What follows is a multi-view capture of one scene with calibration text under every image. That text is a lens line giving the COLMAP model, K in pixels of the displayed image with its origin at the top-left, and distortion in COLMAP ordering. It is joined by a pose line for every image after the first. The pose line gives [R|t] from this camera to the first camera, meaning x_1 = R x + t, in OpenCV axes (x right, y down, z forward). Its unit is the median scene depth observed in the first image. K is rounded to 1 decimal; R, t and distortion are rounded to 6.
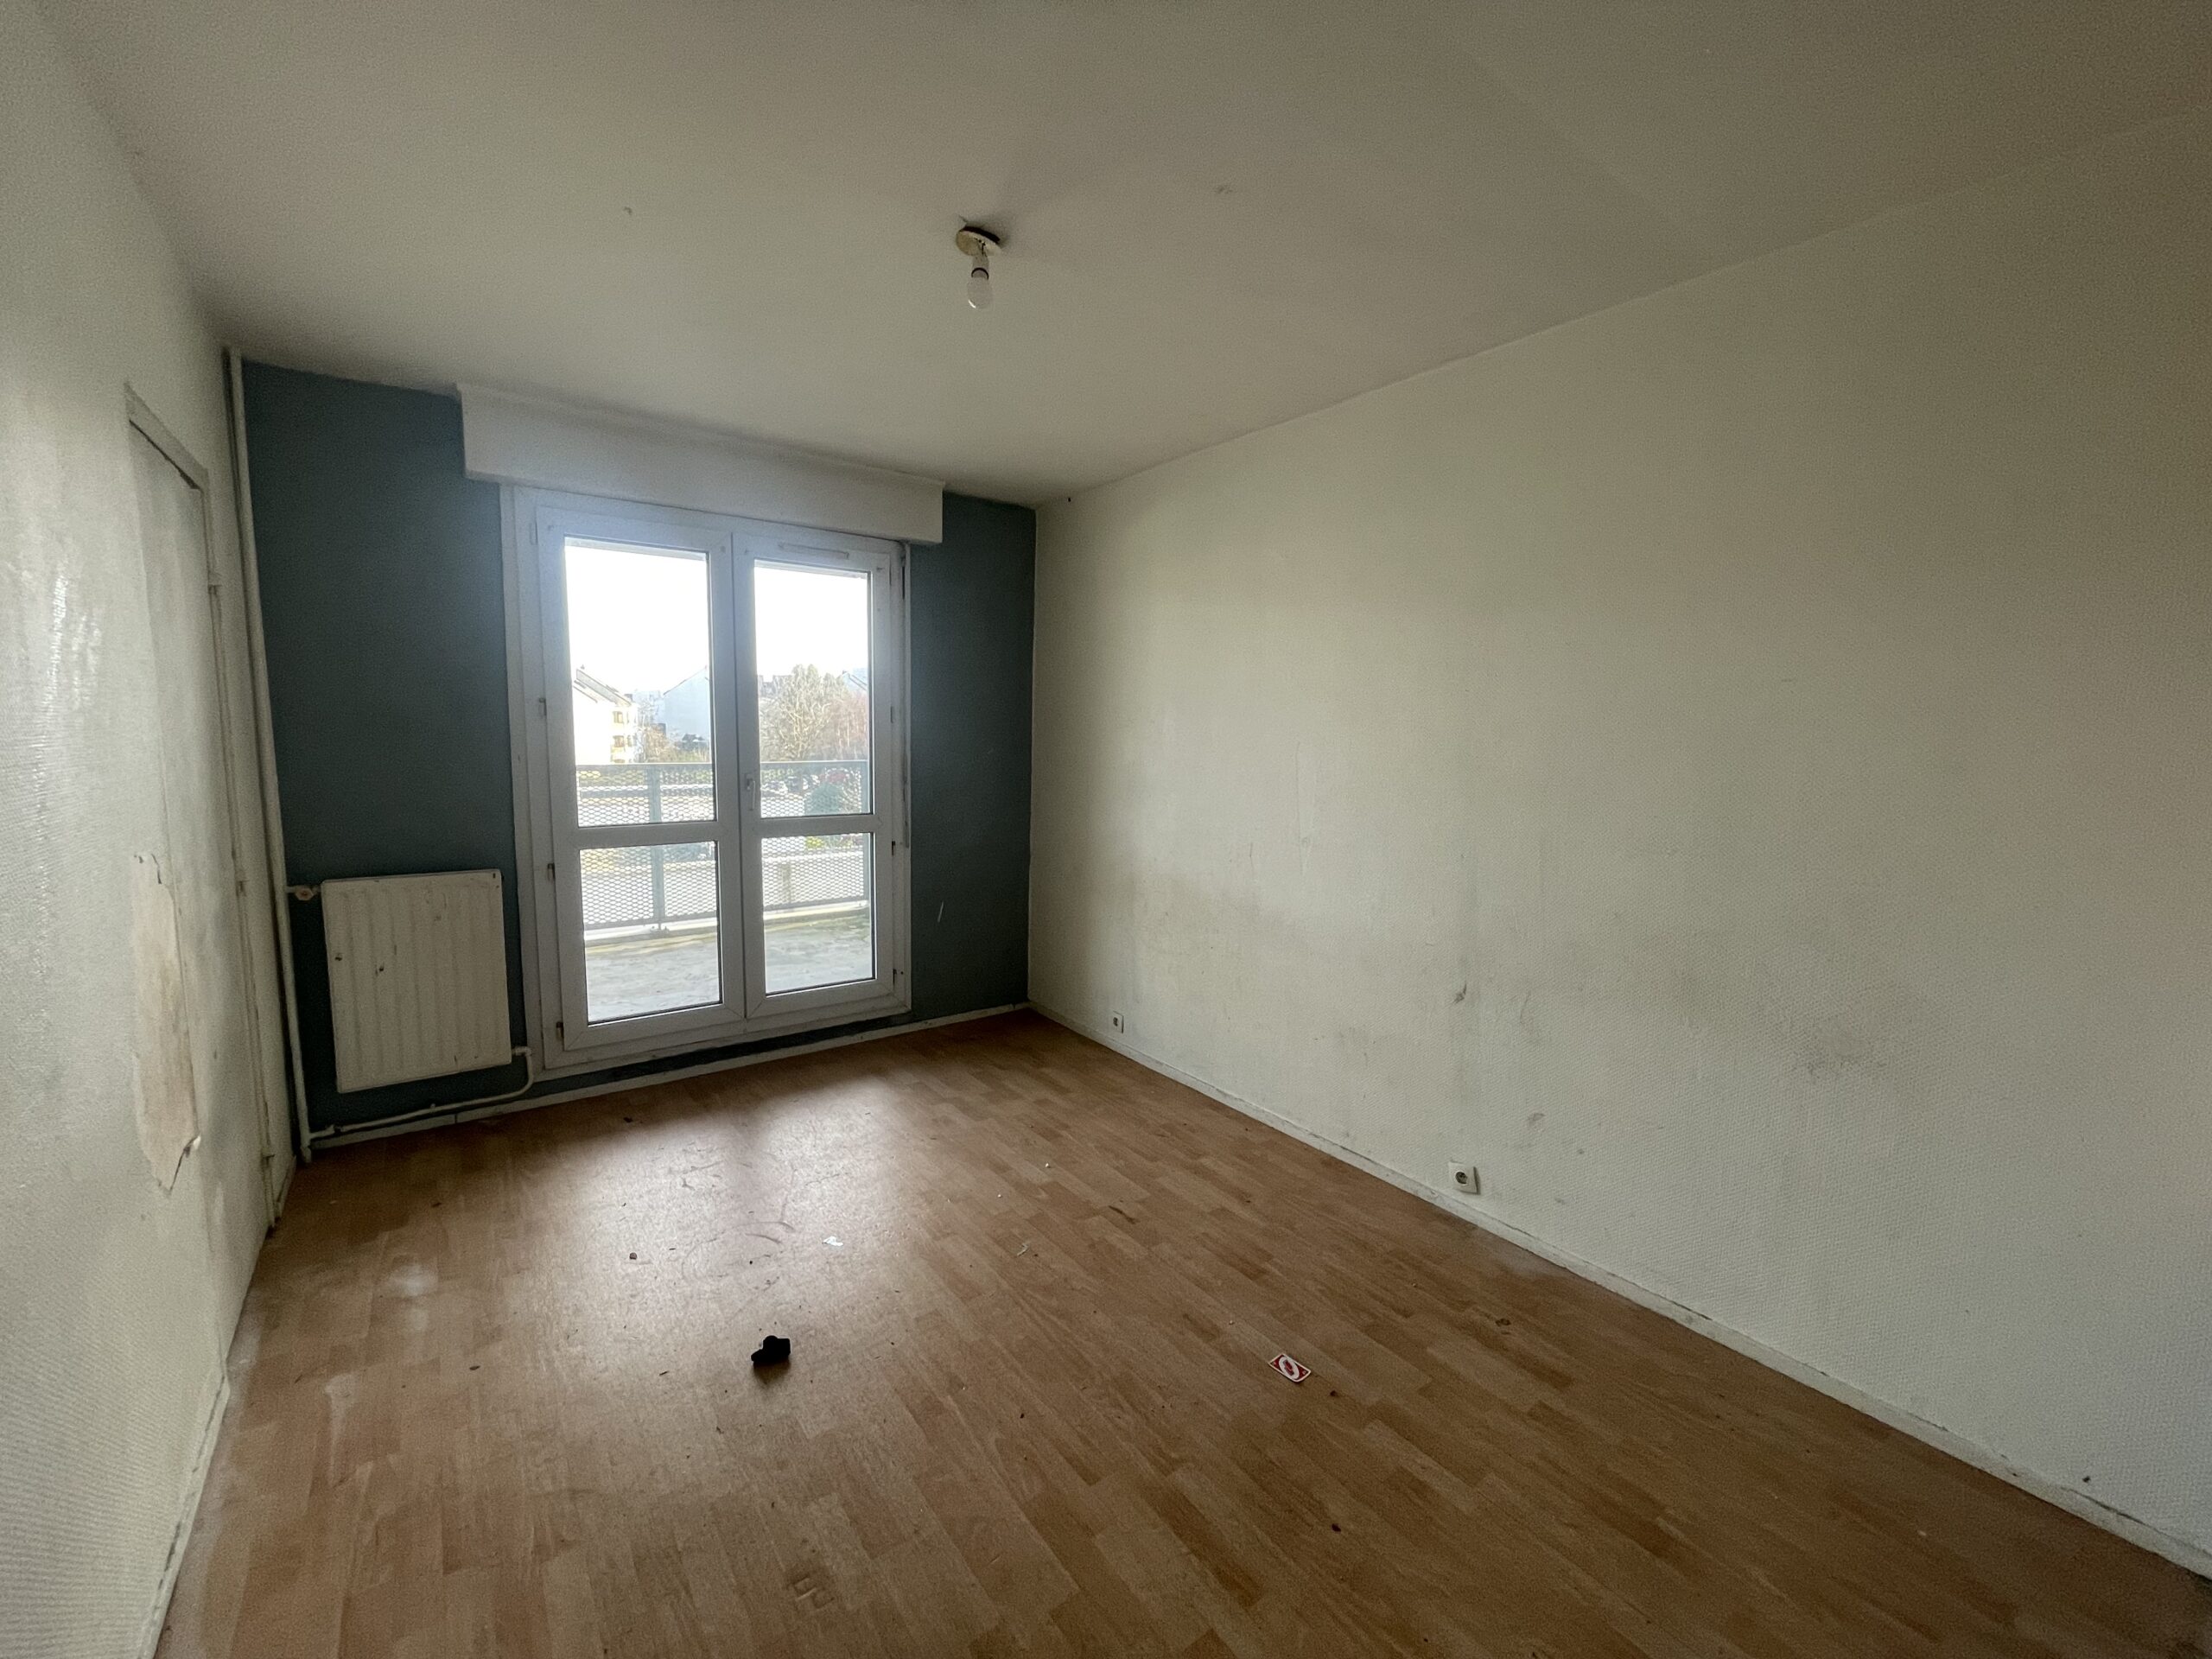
lens RADIAL K [[893.0, 0, 1087.6], [0, 893.0, 832.8], [0, 0, 1]] dist [-0.004051, -0.000214]
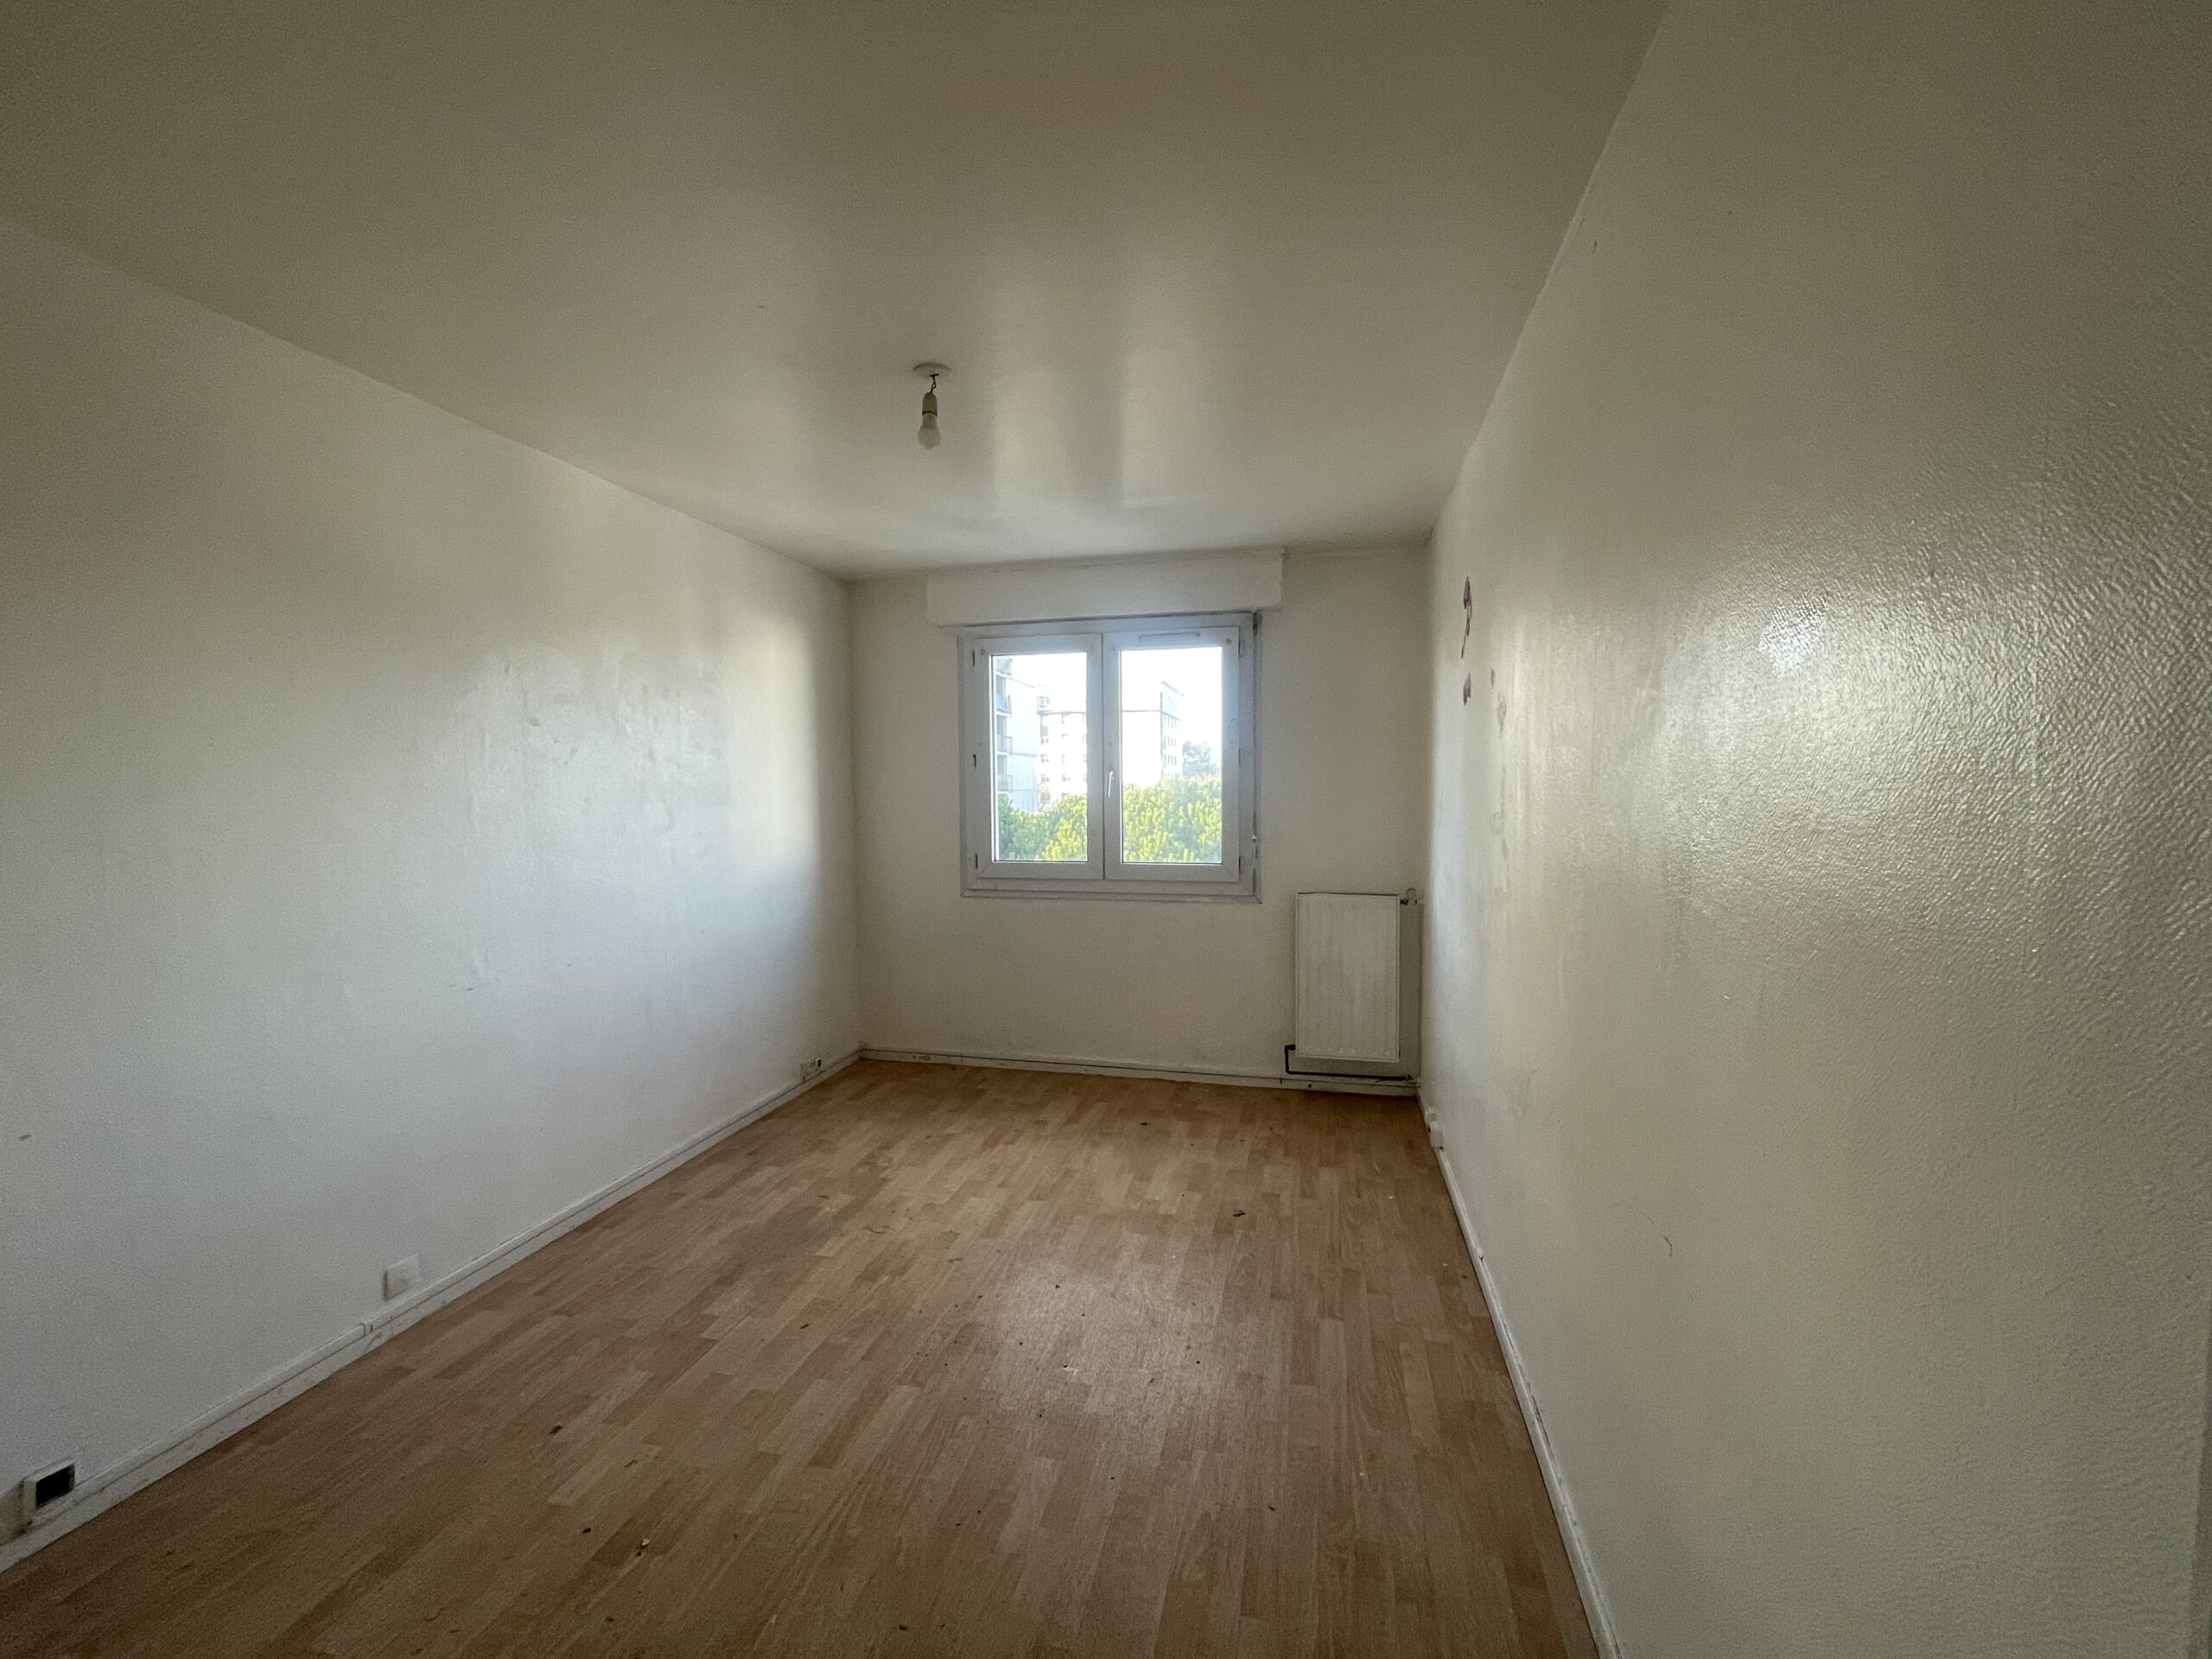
lens RADIAL K [[893.0, 0, 1101.9], [0, 893.0, 844.7], [0, 0, 1]] dist [-0.004051, -0.000214]
pose [[0.641210, 0.019652, -0.767114, 0.654506], [-0.073834, 0.996614, -0.036185, 0.001259], [0.763805, 0.079842, 0.640490, 0.276587]]
